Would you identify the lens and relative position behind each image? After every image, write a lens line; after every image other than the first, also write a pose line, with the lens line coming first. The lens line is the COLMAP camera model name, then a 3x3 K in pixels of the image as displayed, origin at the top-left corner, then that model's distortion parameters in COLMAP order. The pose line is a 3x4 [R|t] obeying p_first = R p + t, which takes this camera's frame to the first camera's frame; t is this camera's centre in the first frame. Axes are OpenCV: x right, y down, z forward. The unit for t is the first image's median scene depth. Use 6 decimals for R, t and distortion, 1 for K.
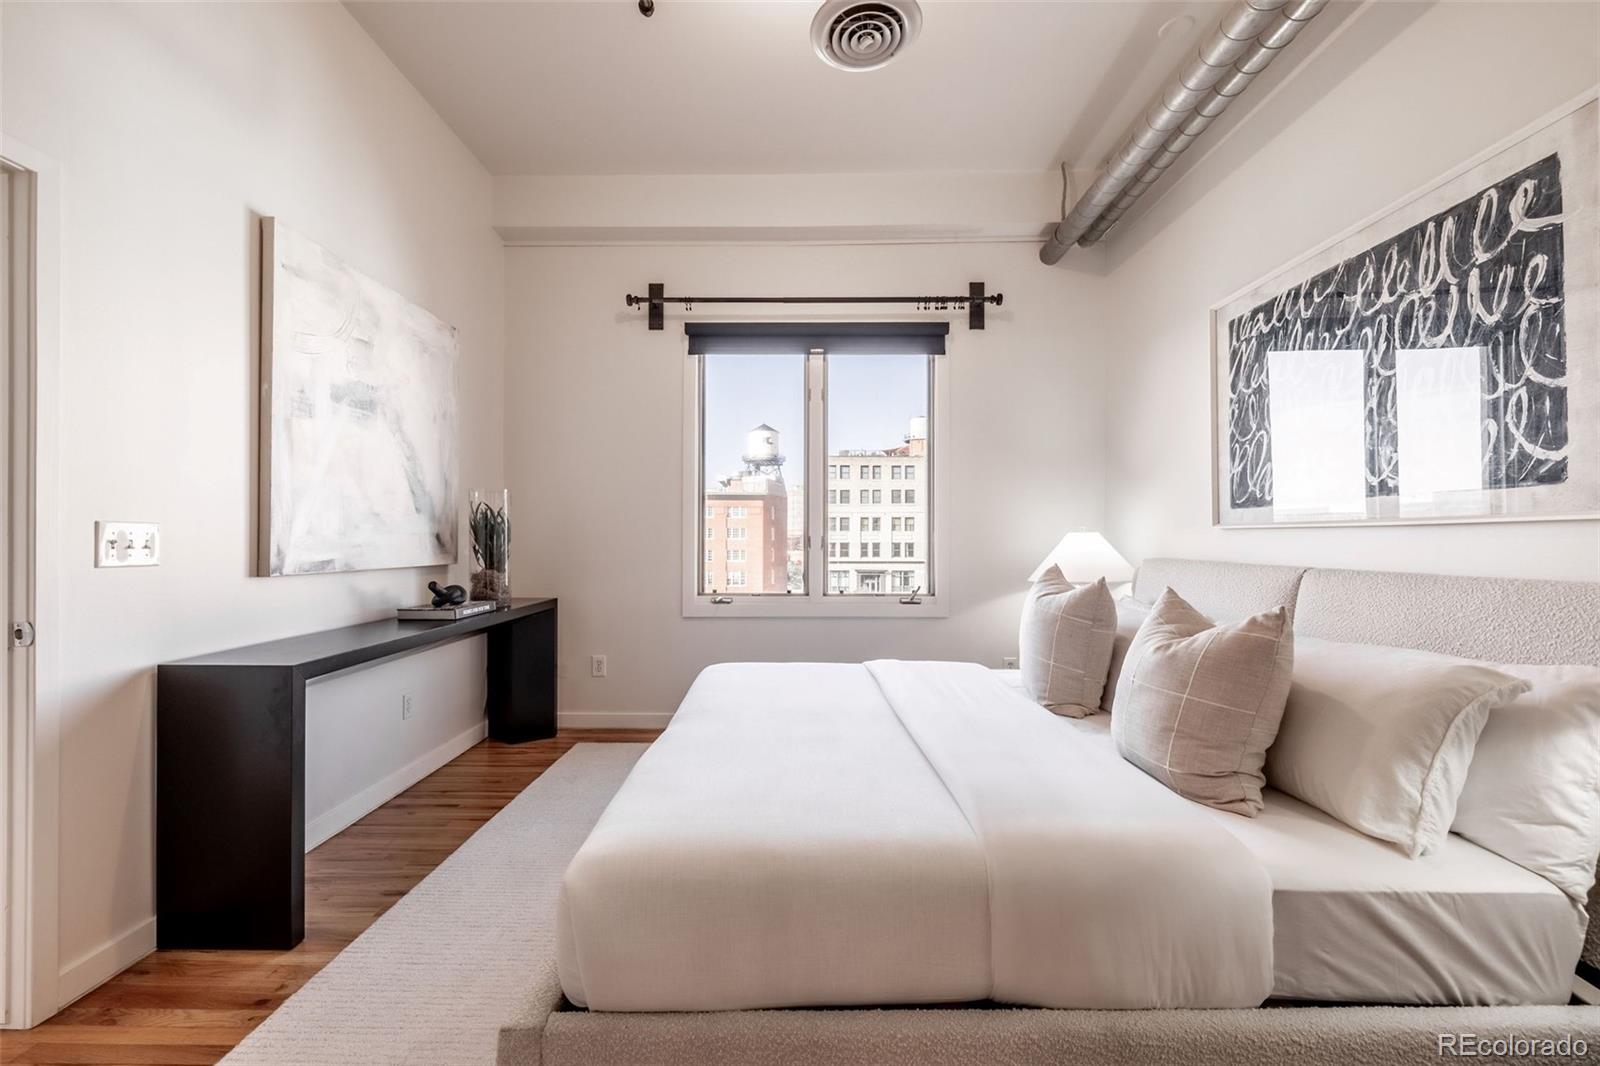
lens RADIAL K [[644.1, 0, 798.7], [0, 644.1, 539.5], [0, 0, 1]] dist [-0.000103, 0.000111]
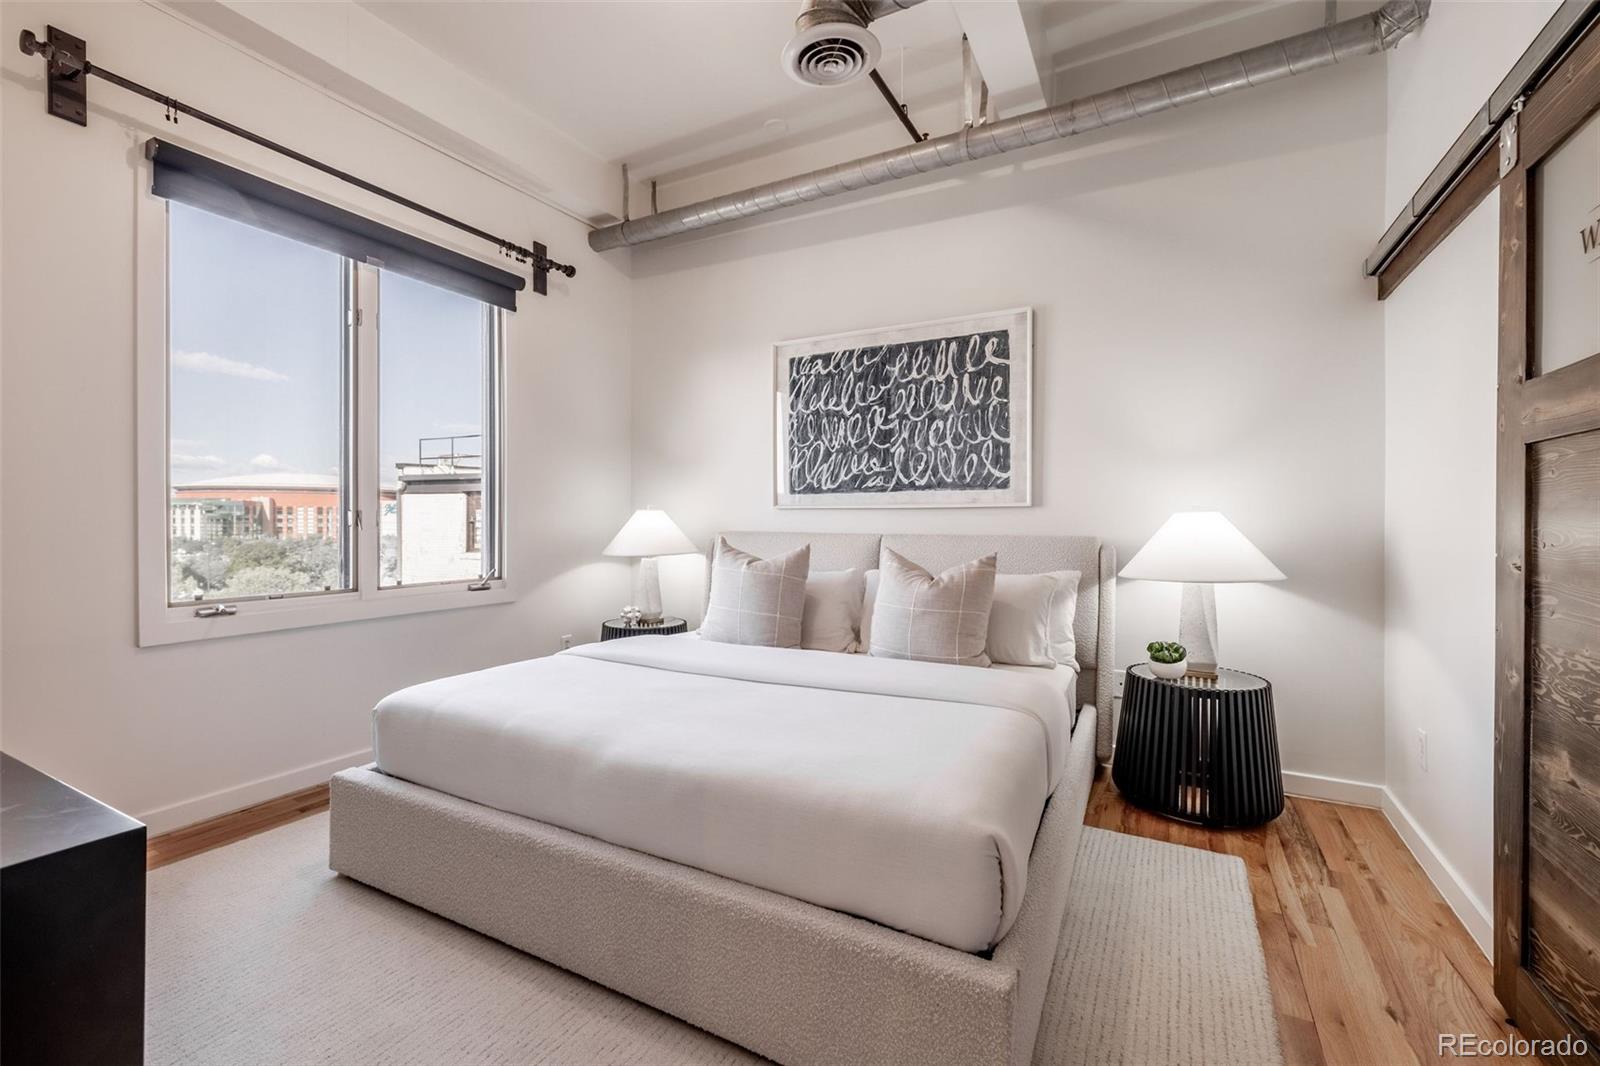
lens RADIAL K [[696.3, 0, 747.9], [0, 696.3, 526.0], [0, 0, 1]] dist [0.015591, 0.000249]
pose [[0.509086, -0.006201, 0.860693, -0.896052], [-0.001239, 0.999968, 0.007937, 0.011974], [-0.860715, -0.005107, 0.509062, 0.428106]]
